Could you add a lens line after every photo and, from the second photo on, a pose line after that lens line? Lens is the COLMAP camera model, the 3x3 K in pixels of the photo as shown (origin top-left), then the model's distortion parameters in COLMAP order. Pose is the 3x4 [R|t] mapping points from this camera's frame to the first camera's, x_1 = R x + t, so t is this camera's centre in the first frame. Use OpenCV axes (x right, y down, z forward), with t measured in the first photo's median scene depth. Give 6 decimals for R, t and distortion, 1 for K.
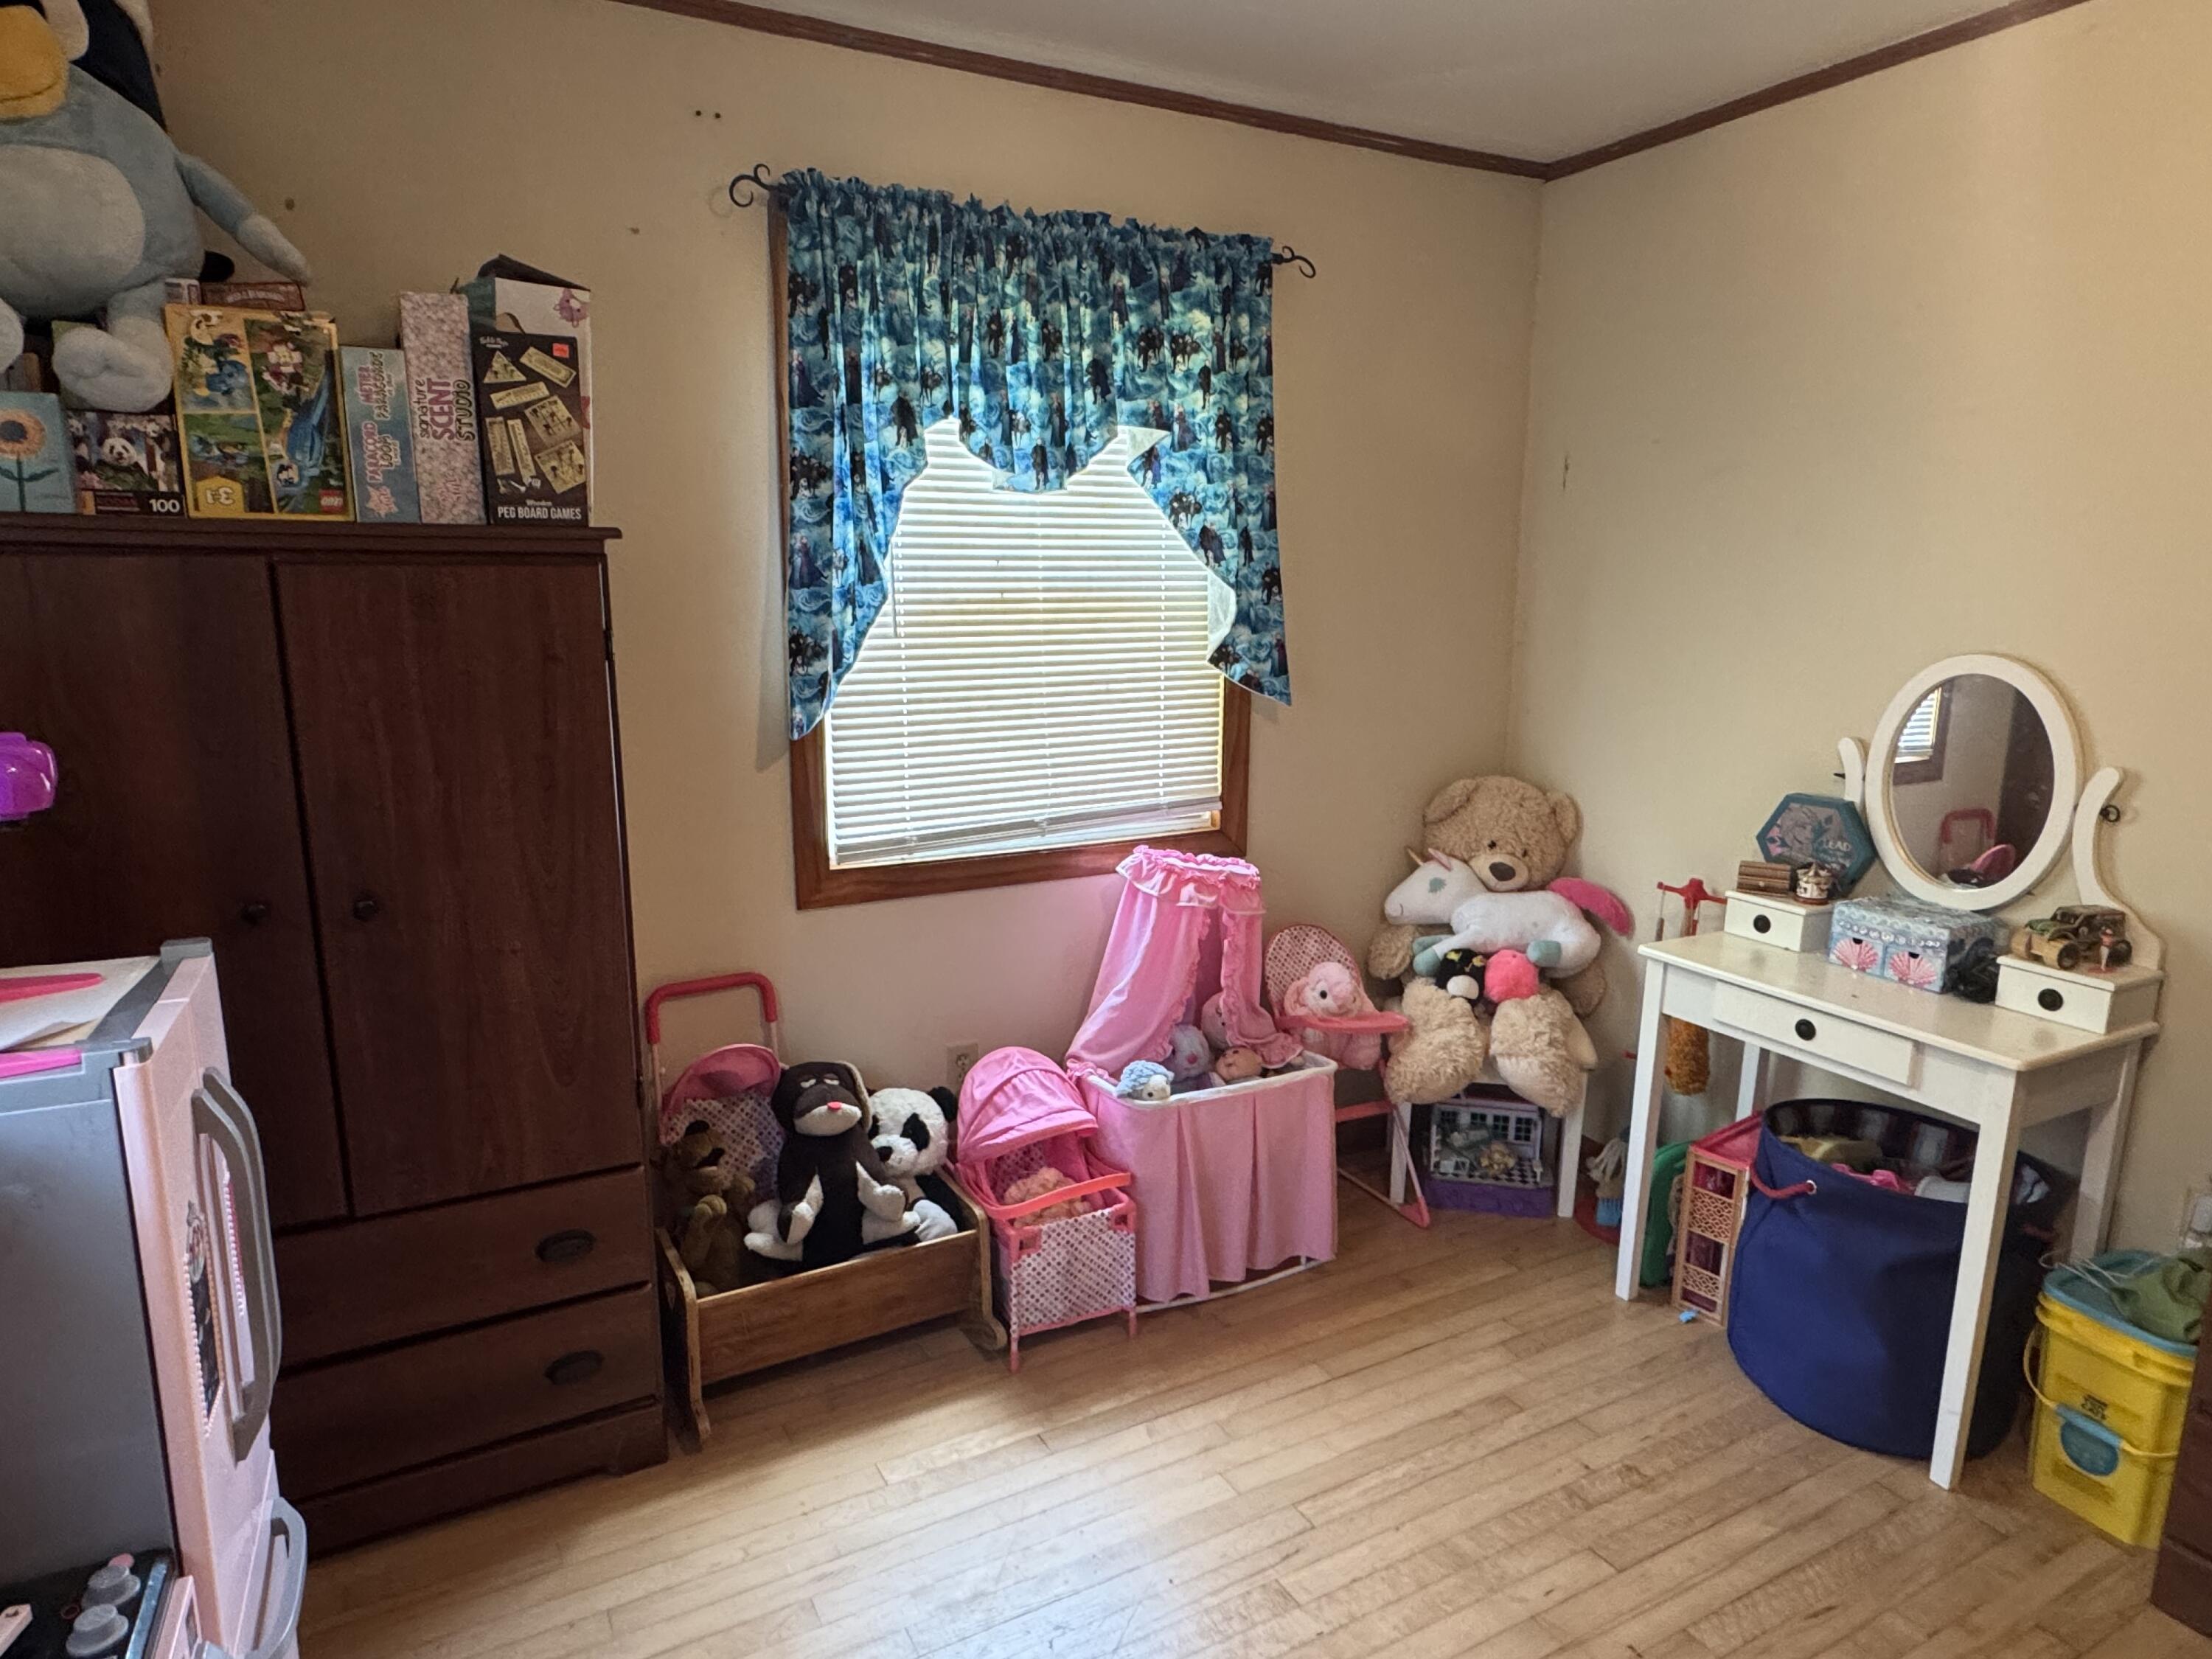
lens RADIAL K [[1310.2, 0, 1103.7], [0, 1310.2, 831.6], [0, 0, 1]] dist [-0.006628, 0.005302]
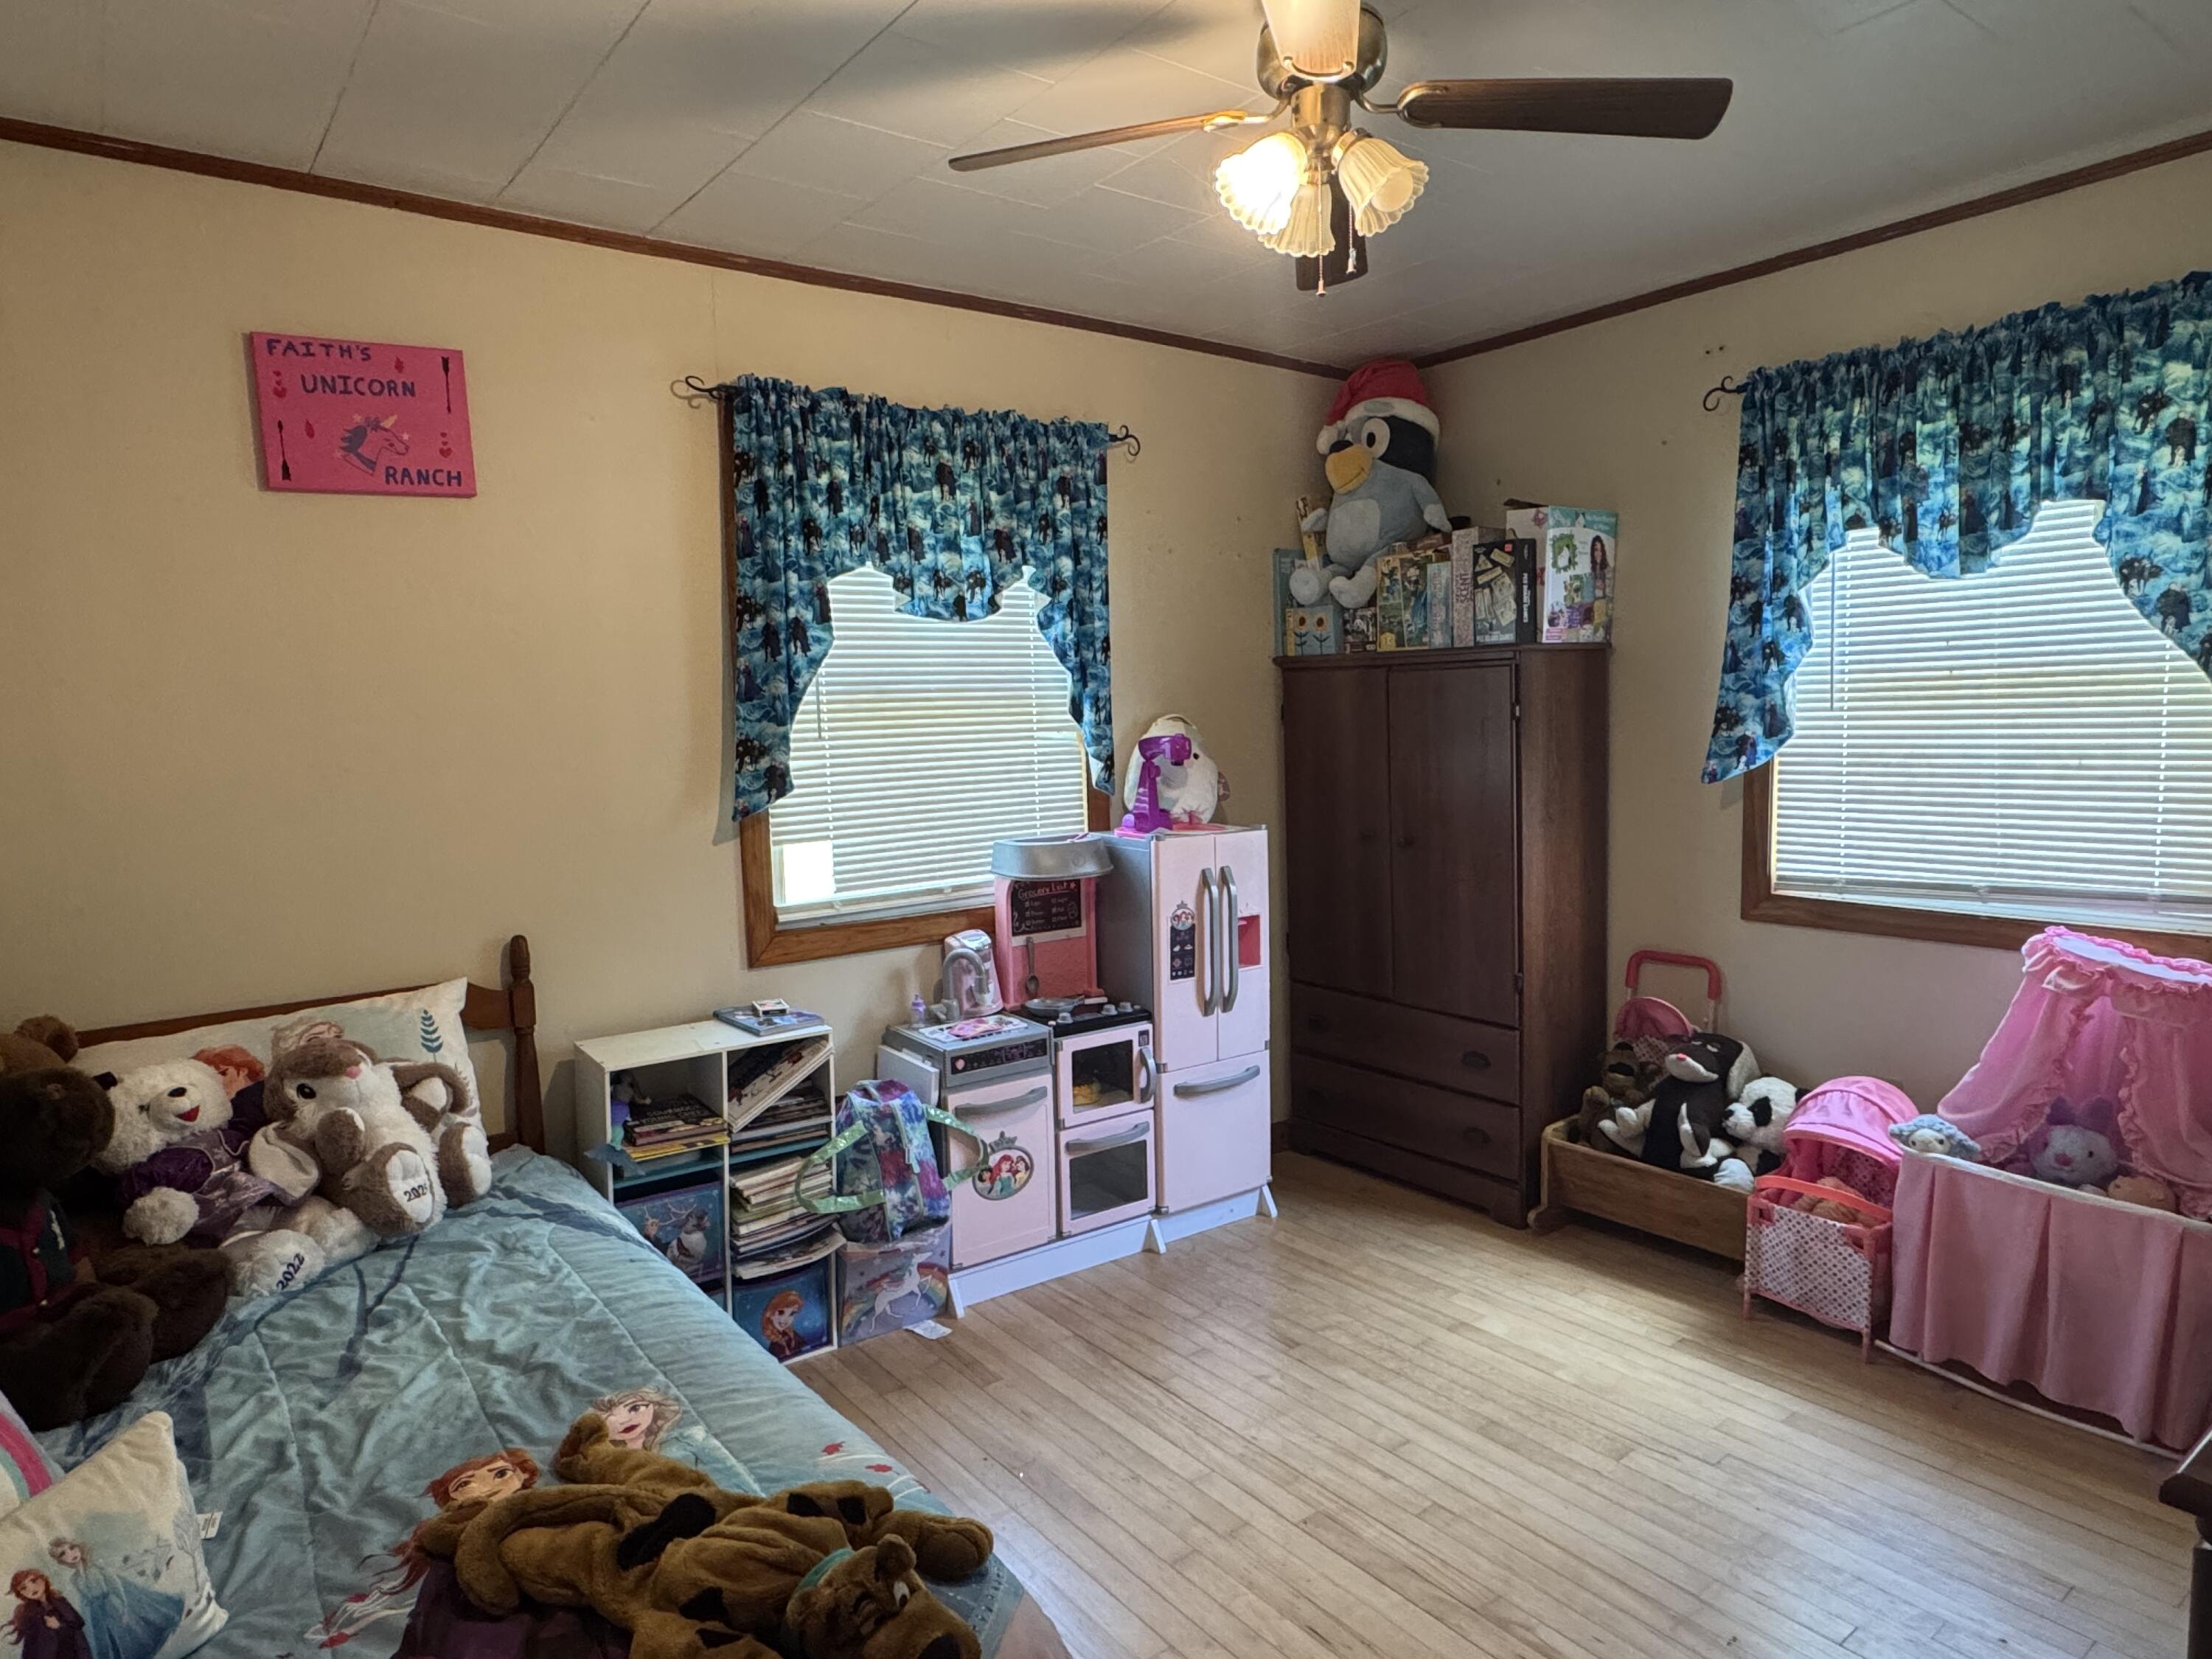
lens RADIAL K [[1310.2, 0, 1103.7], [0, 1310.2, 831.6], [0, 0, 1]] dist [-0.006628, 0.005302]
pose [[0.150675, 0.087206, -0.984729, 0.938871], [-0.160217, 0.985087, 0.062723, -0.005780], [0.975514, 0.148320, 0.162400, 0.162709]]
